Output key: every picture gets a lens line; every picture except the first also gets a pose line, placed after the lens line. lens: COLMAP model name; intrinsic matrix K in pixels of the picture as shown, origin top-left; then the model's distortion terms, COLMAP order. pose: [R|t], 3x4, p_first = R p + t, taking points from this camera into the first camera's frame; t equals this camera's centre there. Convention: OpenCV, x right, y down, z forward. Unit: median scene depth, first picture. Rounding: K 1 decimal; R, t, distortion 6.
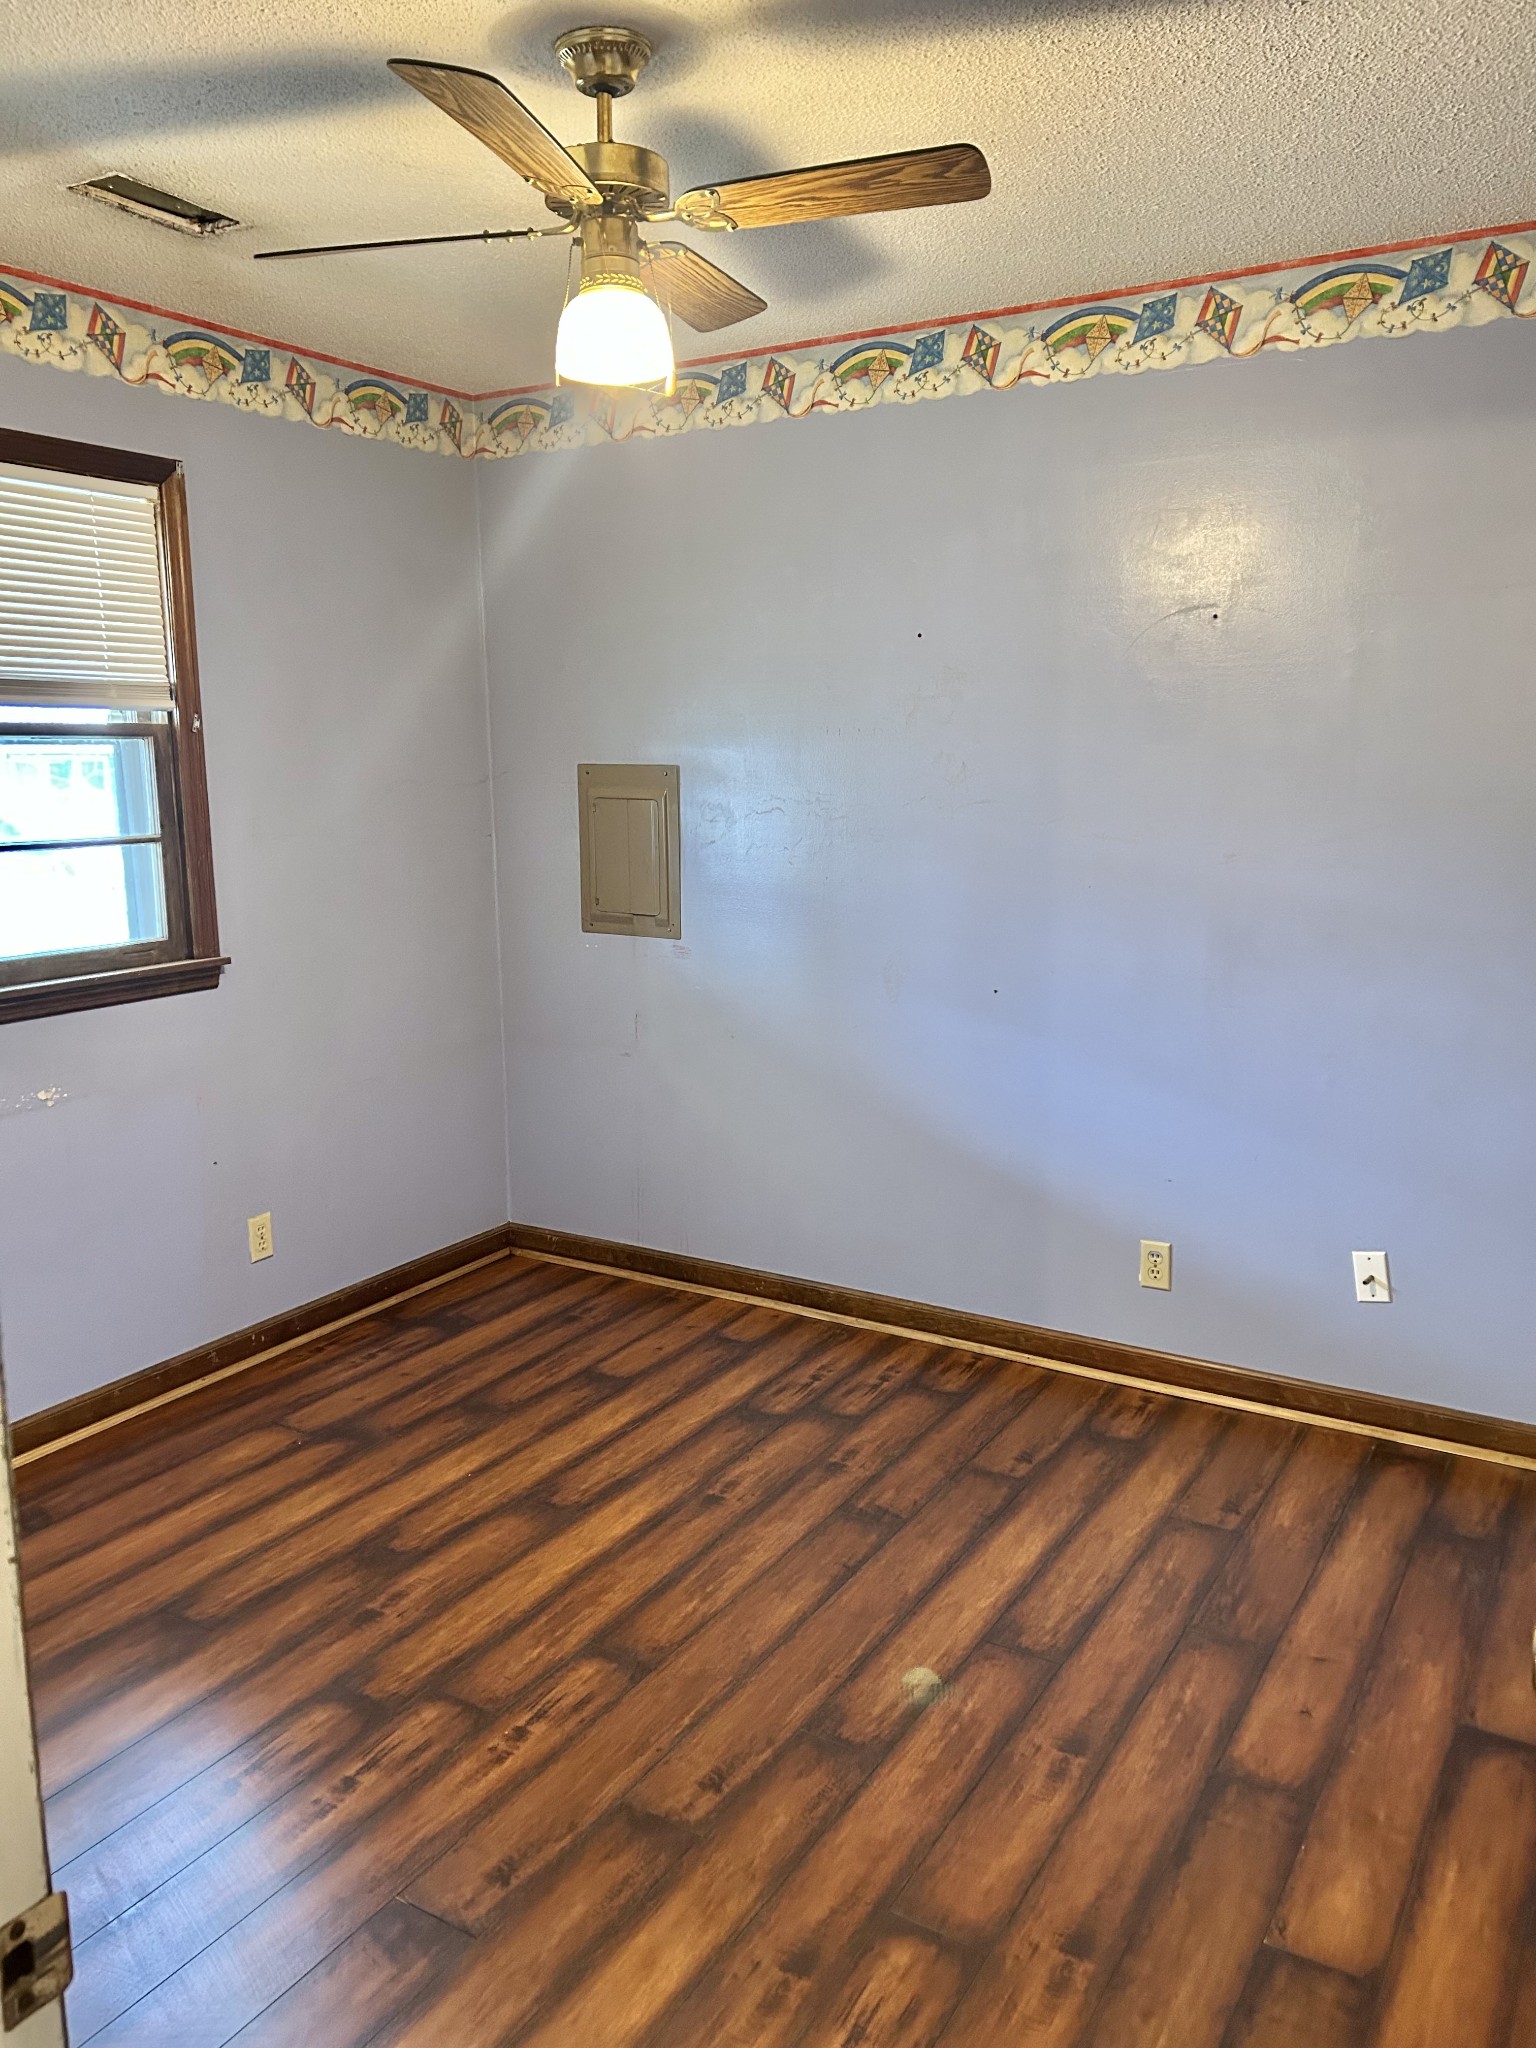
lens RADIAL K [[1556.1, 0, 771.7], [0, 1556.1, 1028.9], [0, 0, 1]] dist [0.063472, -0.067347]
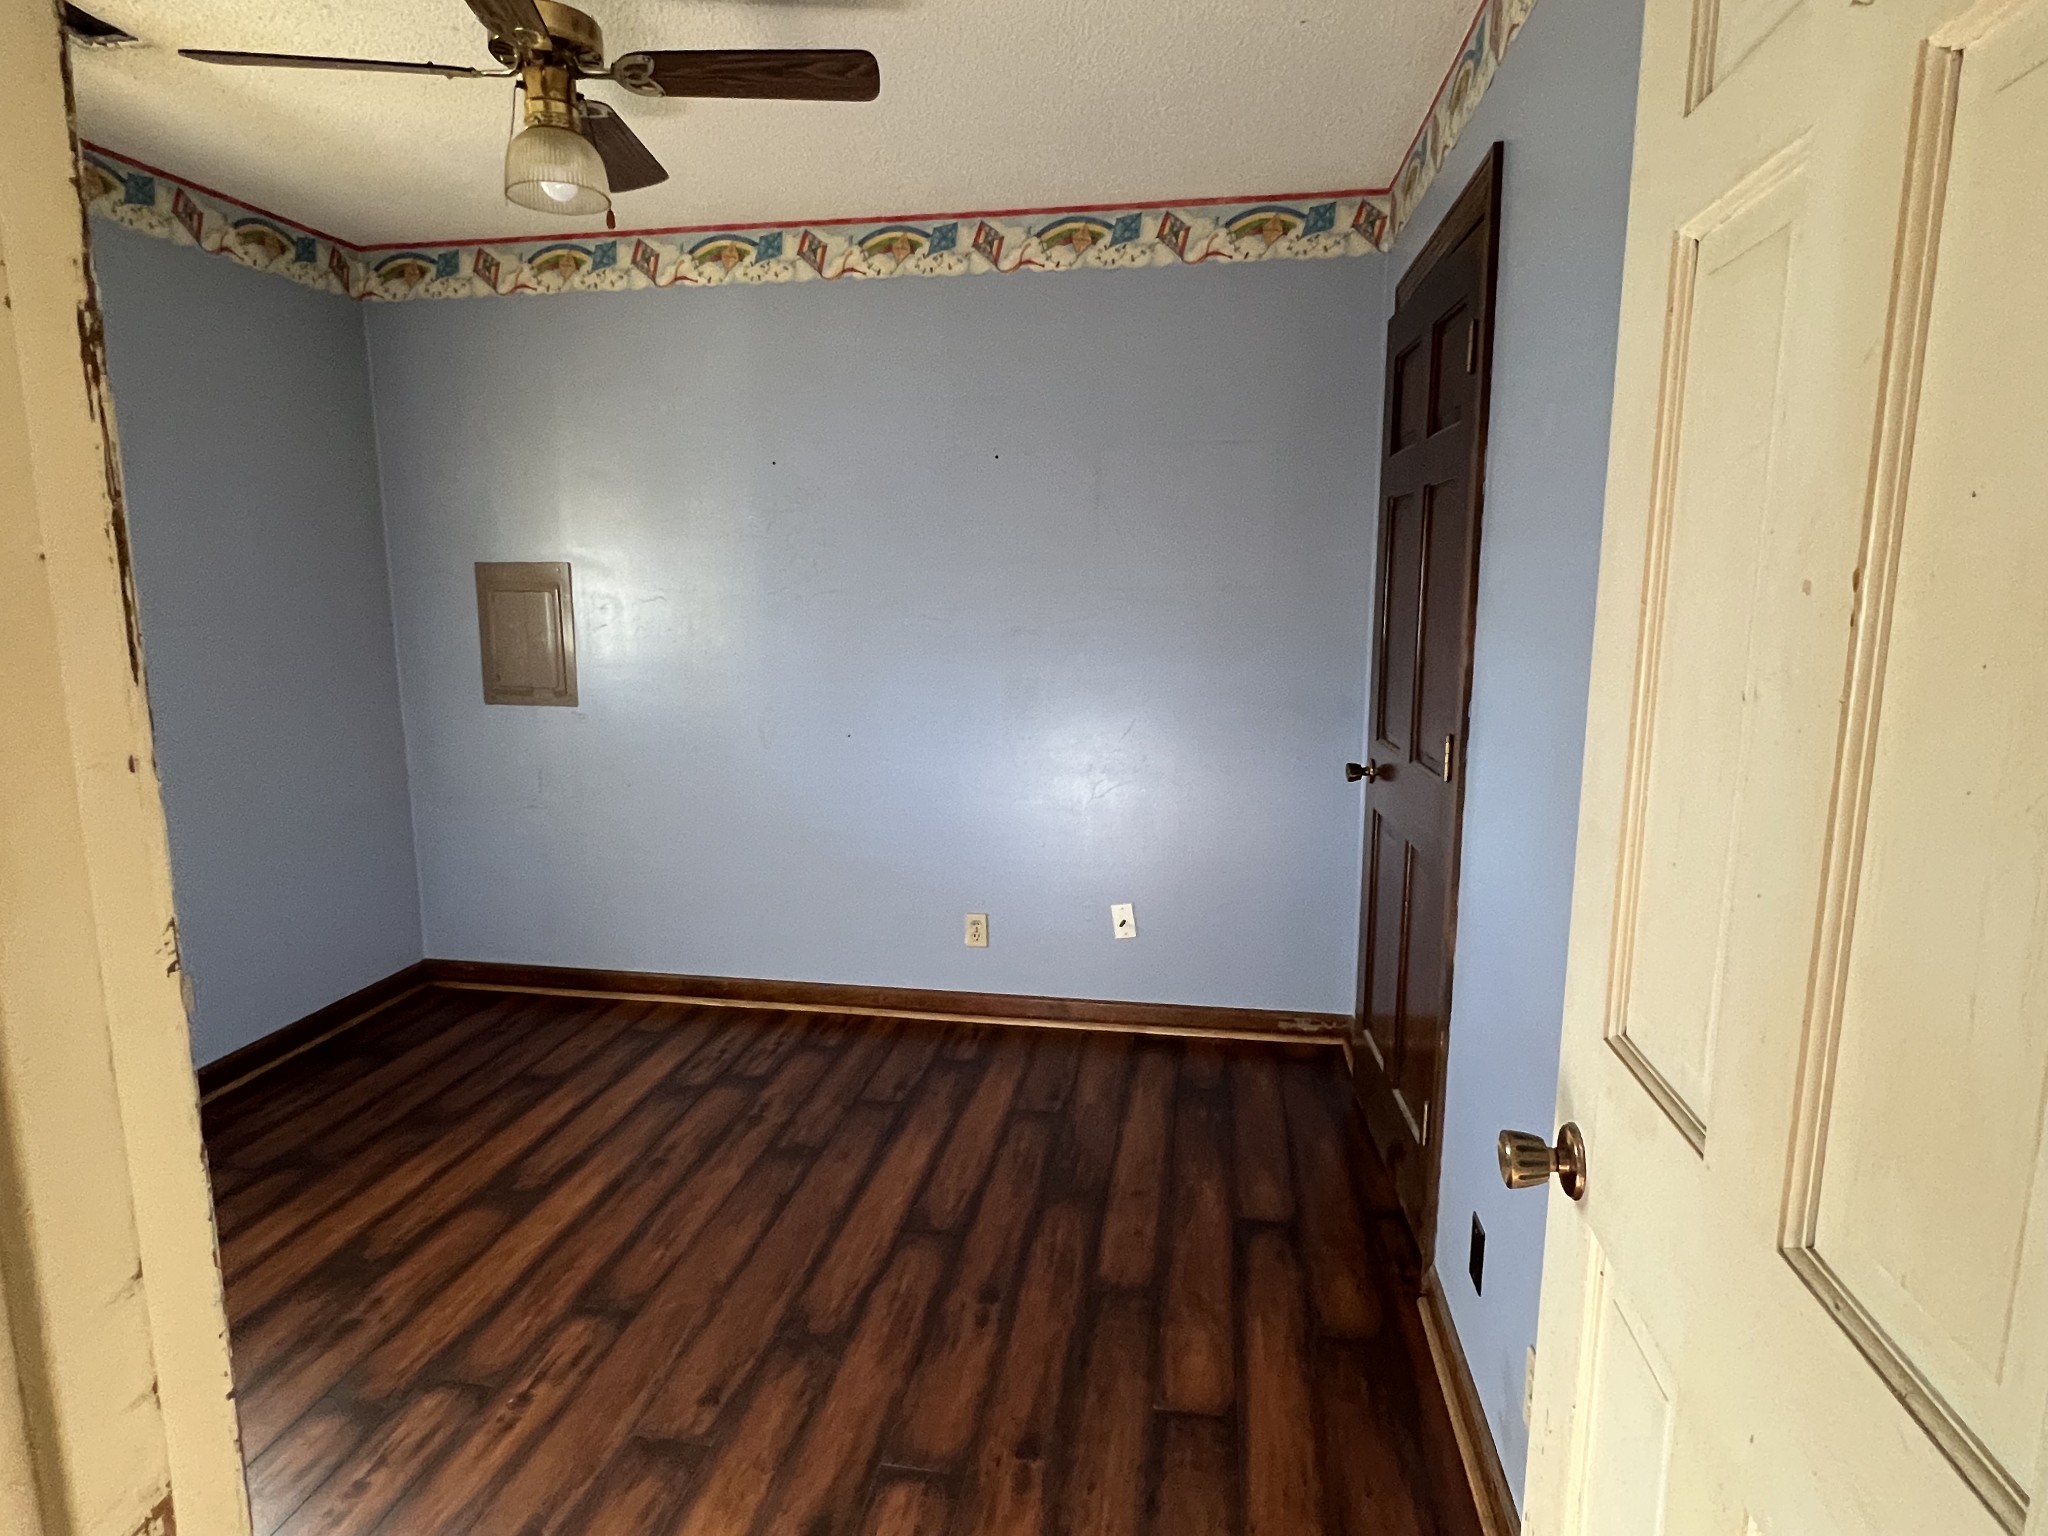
lens RADIAL K [[1124.3, 0, 1026.0], [0, 1124.3, 753.2], [0, 0, 1]] dist [0.003031, -0.000271]
pose [[0.928203, -0.050029, 0.368695, -0.079367], [0.060620, 0.998013, -0.017190, 0.019830], [-0.367103, 0.038306, 0.929391, 0.083624]]
